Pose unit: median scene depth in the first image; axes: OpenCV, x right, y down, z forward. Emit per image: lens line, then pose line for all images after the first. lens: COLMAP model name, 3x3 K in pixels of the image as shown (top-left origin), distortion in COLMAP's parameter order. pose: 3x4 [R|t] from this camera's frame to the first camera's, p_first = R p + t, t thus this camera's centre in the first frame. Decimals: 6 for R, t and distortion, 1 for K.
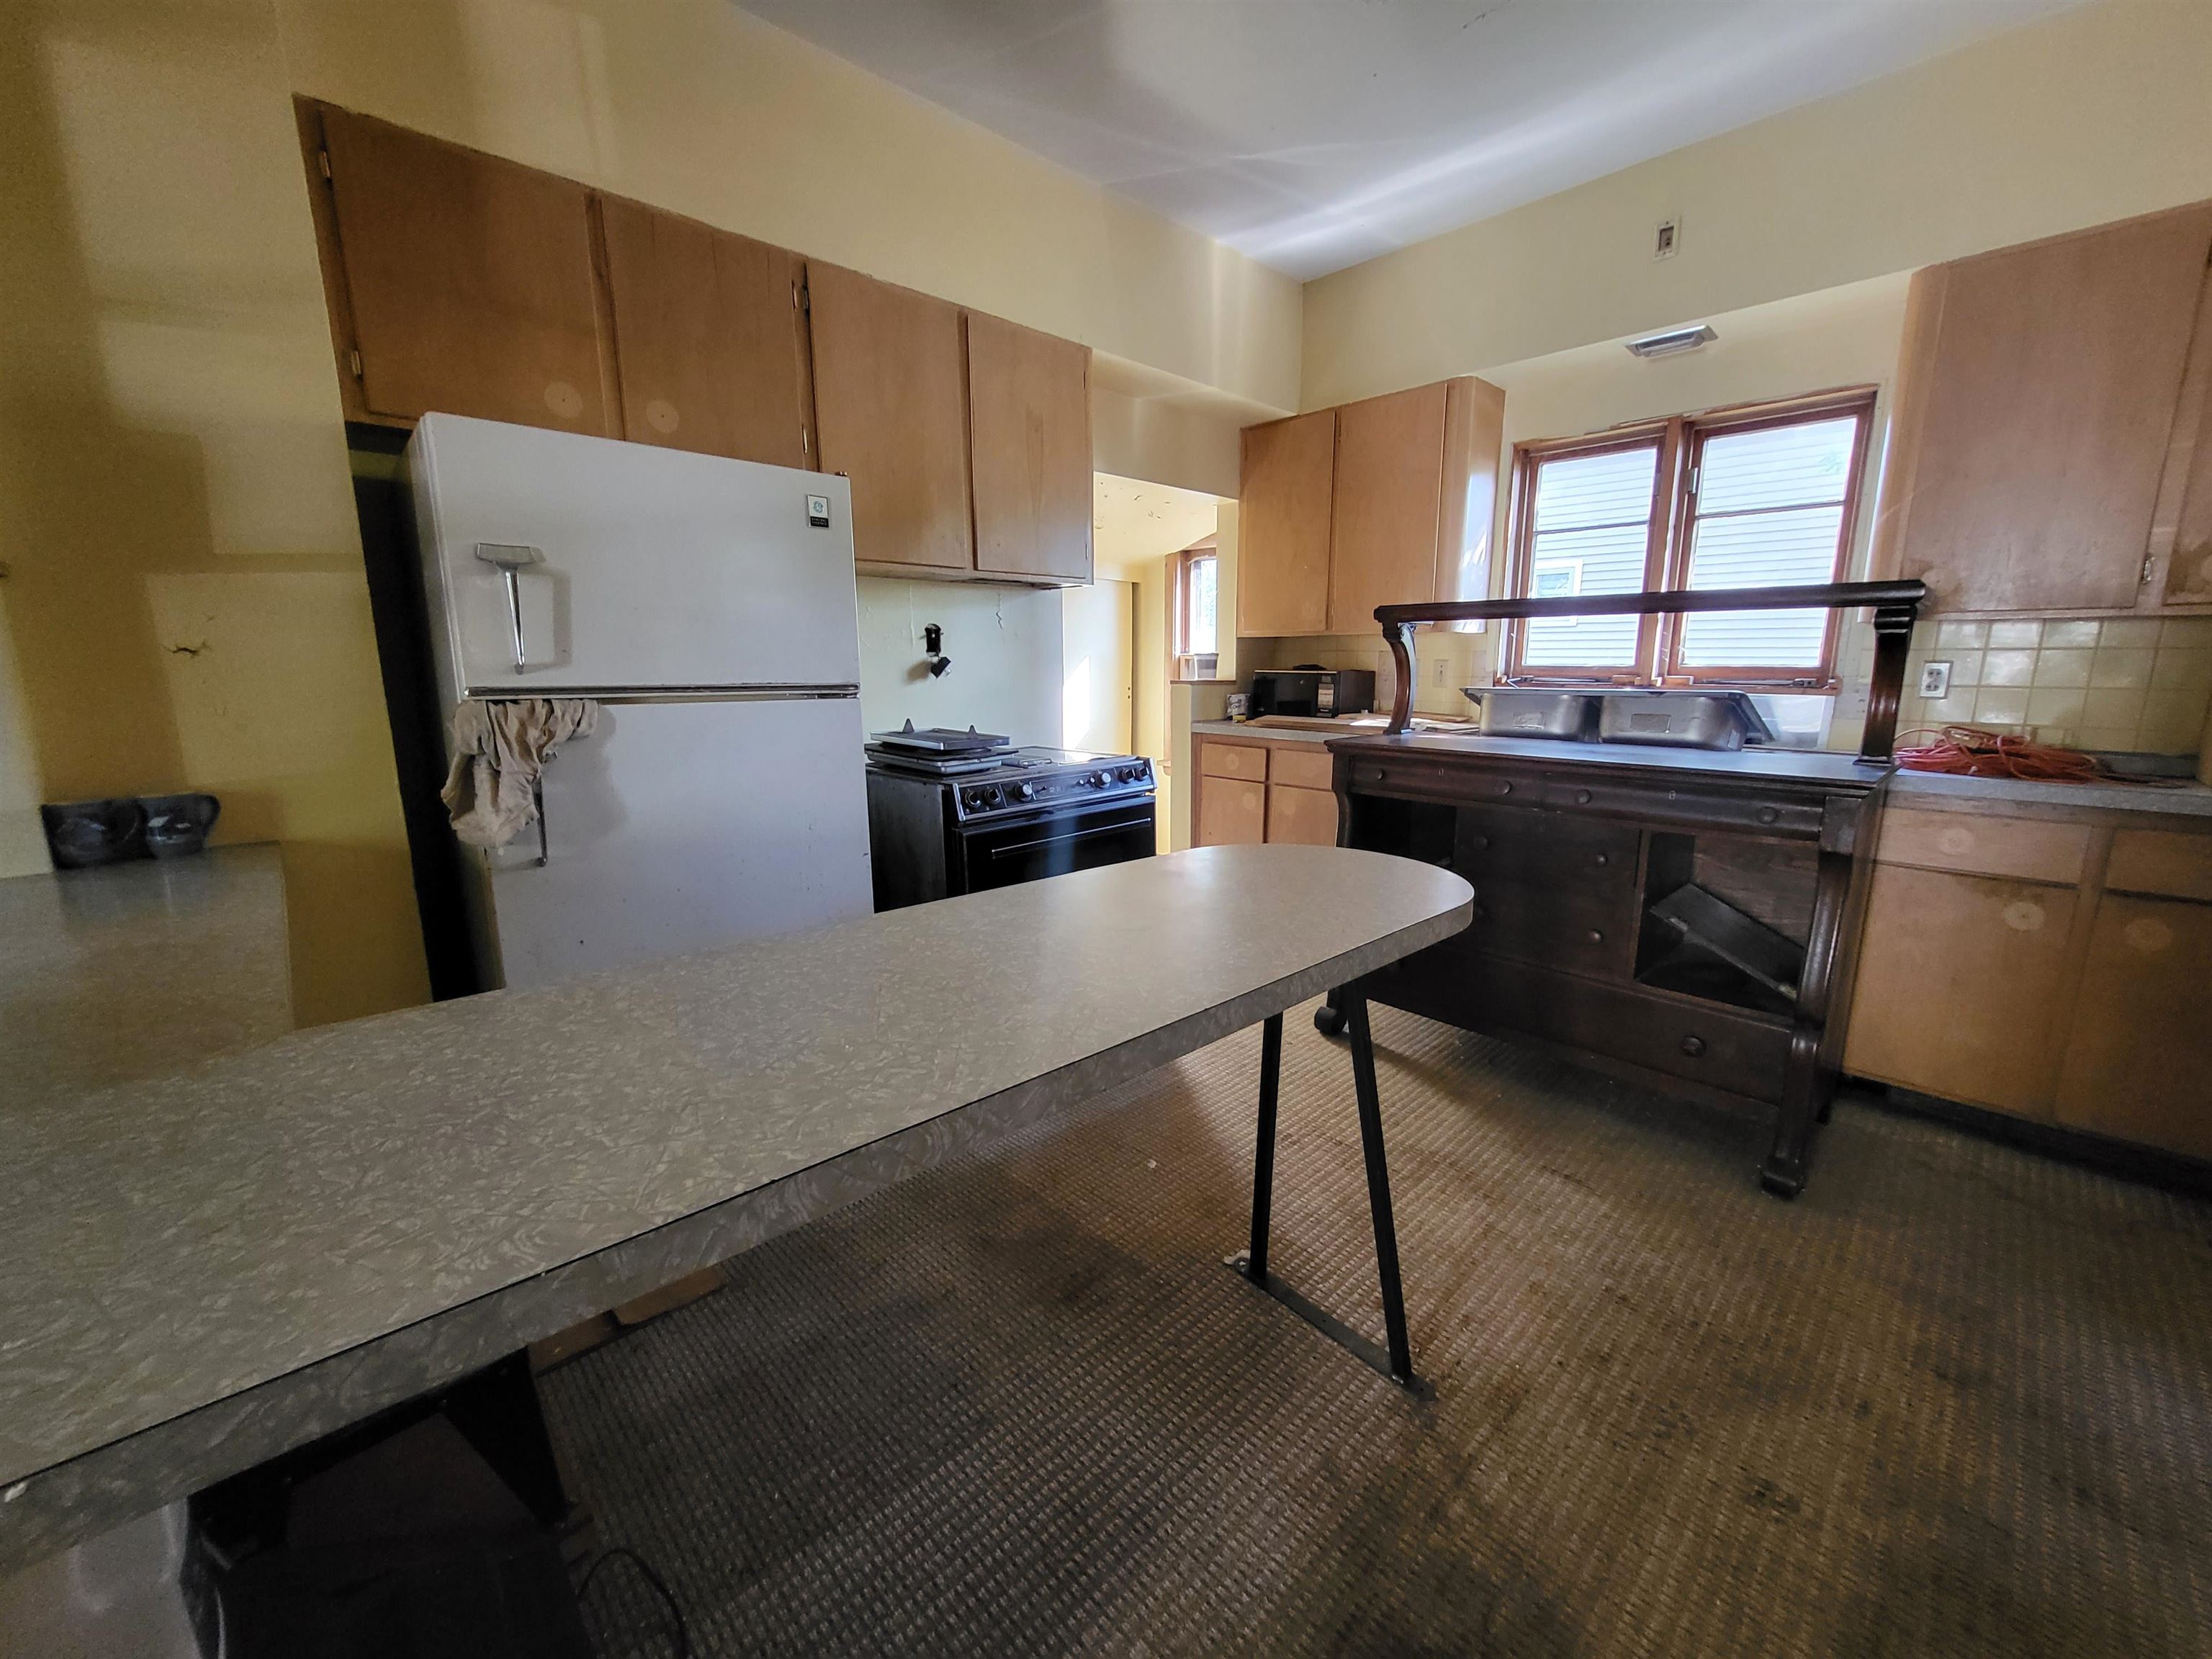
lens RADIAL K [[864.9, 0, 1104.6], [0, 864.9, 824.4], [0, 0, 1]] dist [-0.001053, -0.000593]
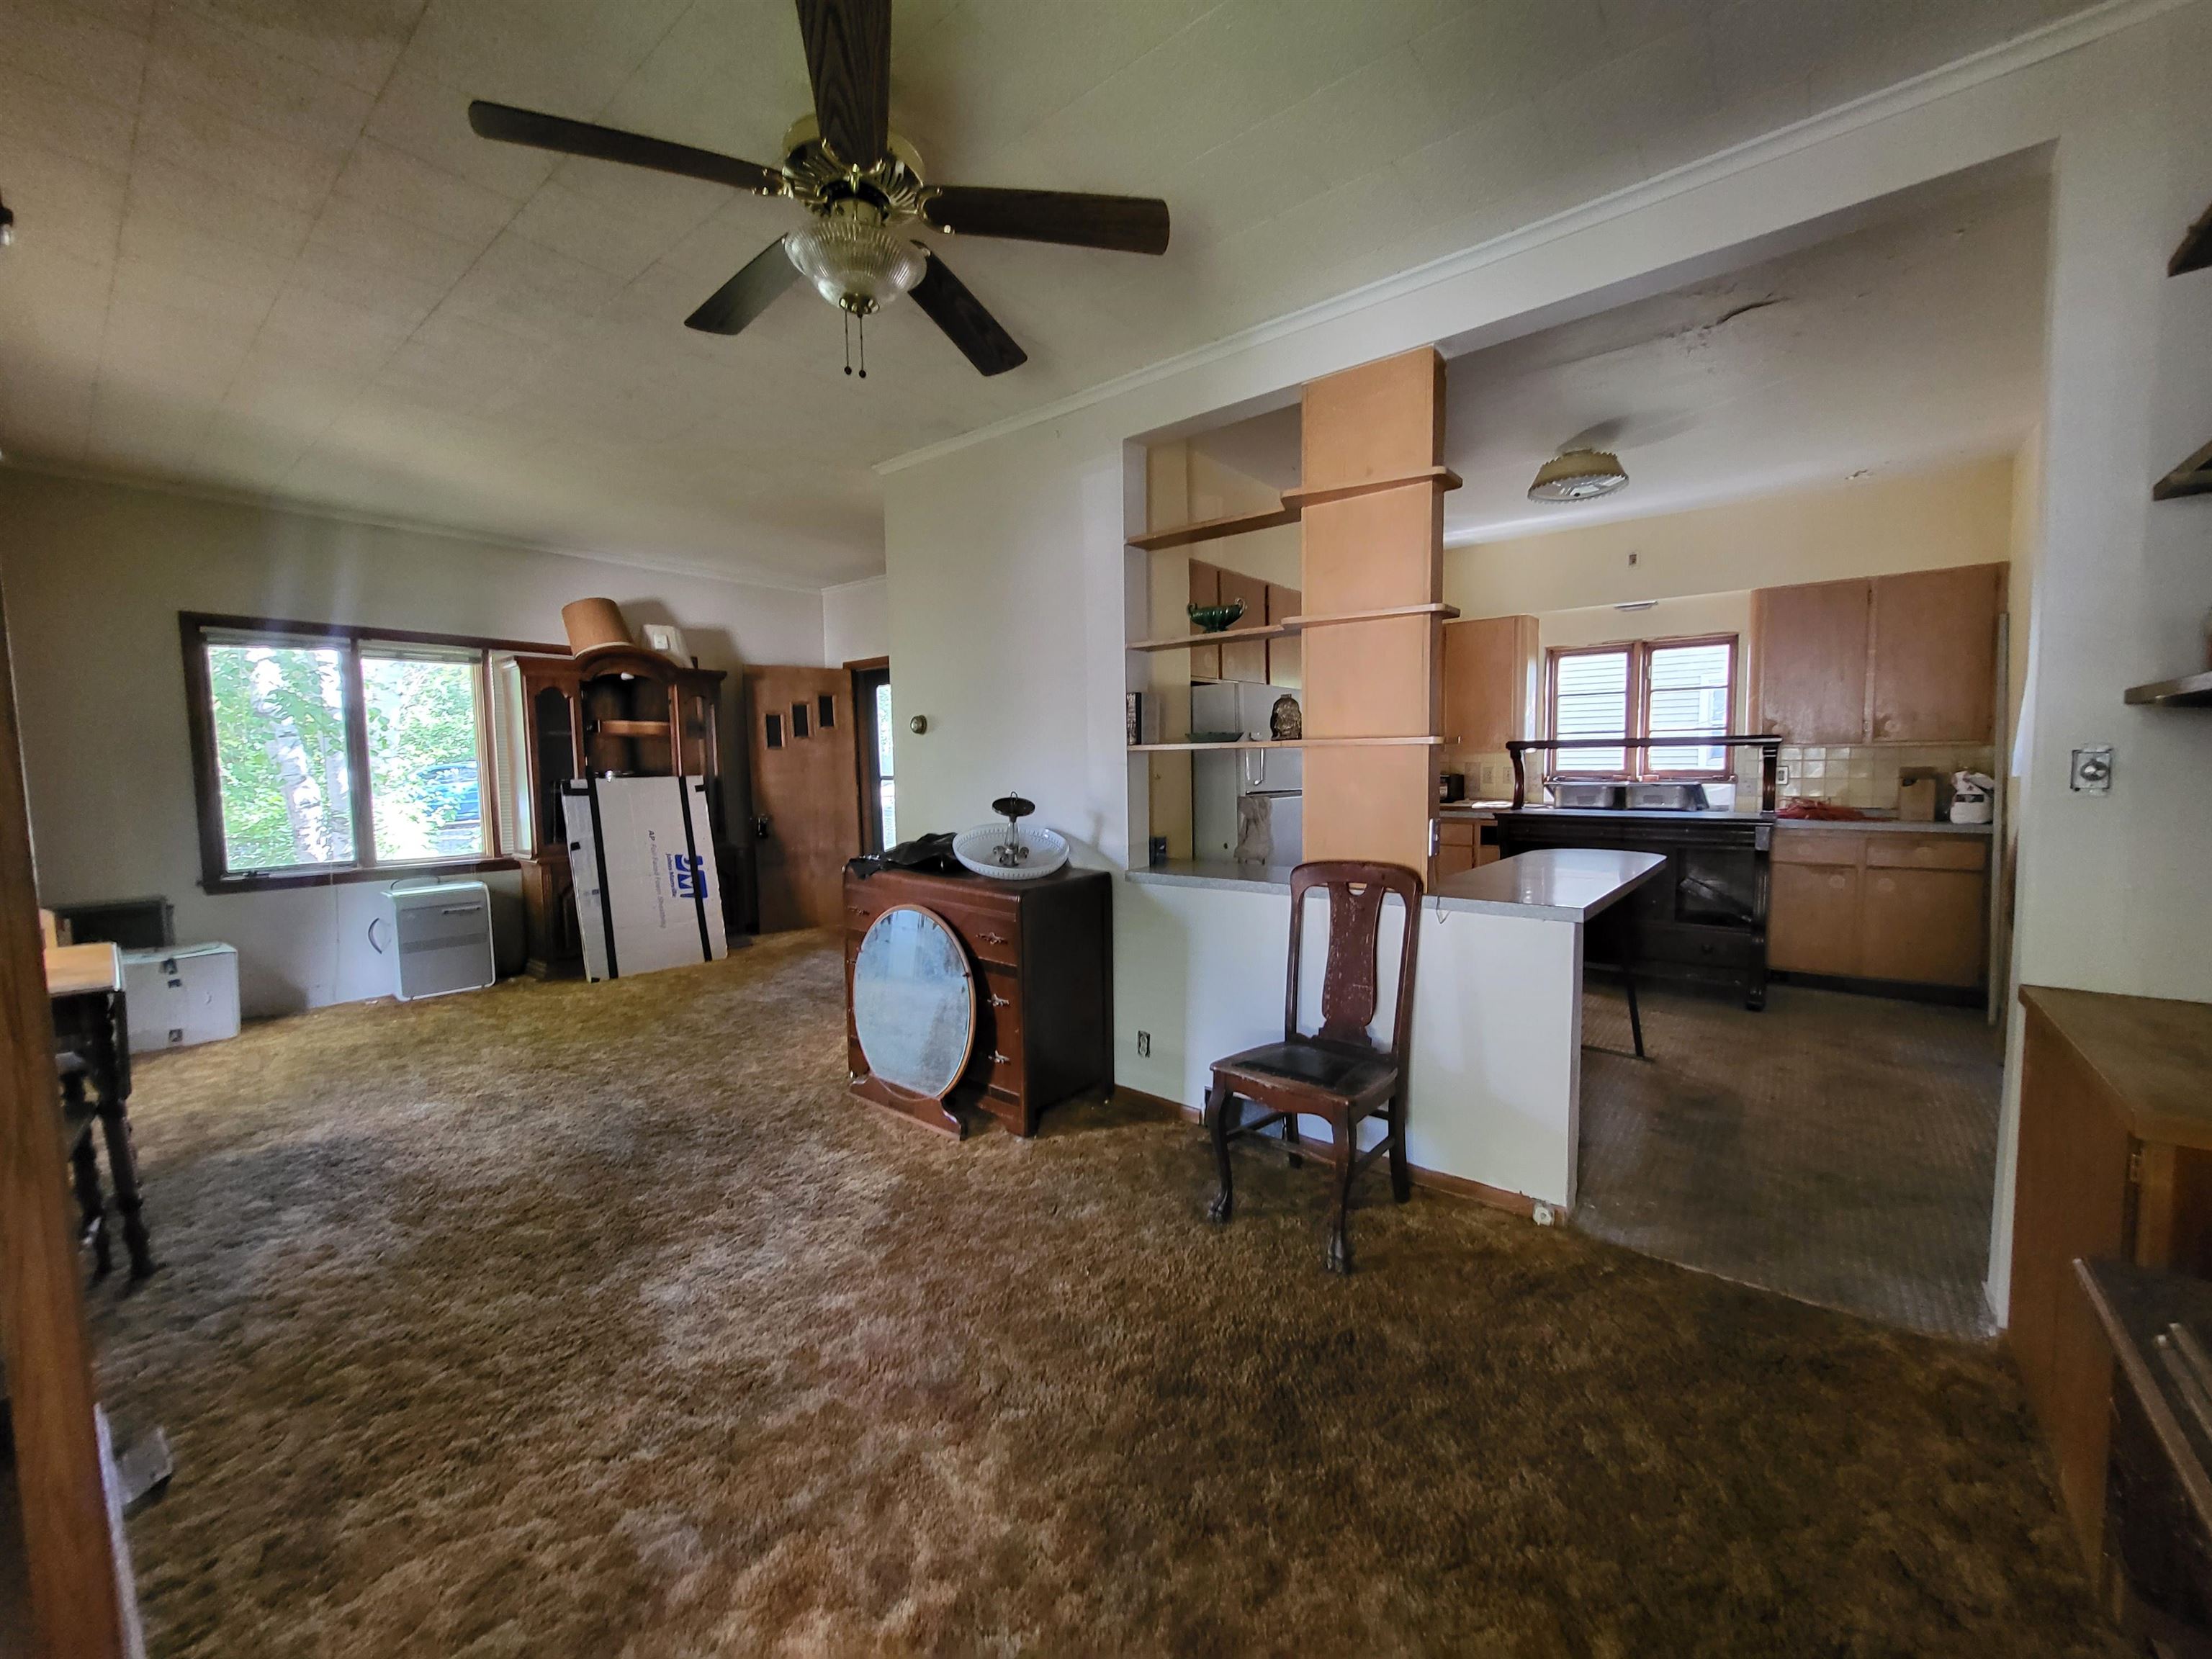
lens RADIAL K [[864.9, 0, 1112.0], [0, 864.9, 830.2], [0, 0, 1]] dist [-0.001053, -0.000593]
pose [[0.991250, -0.025621, 0.129486, -0.814866], [0.040249, 0.992932, -0.111652, 0.115761], [-0.125710, 0.115887, 0.985275, -0.739972]]
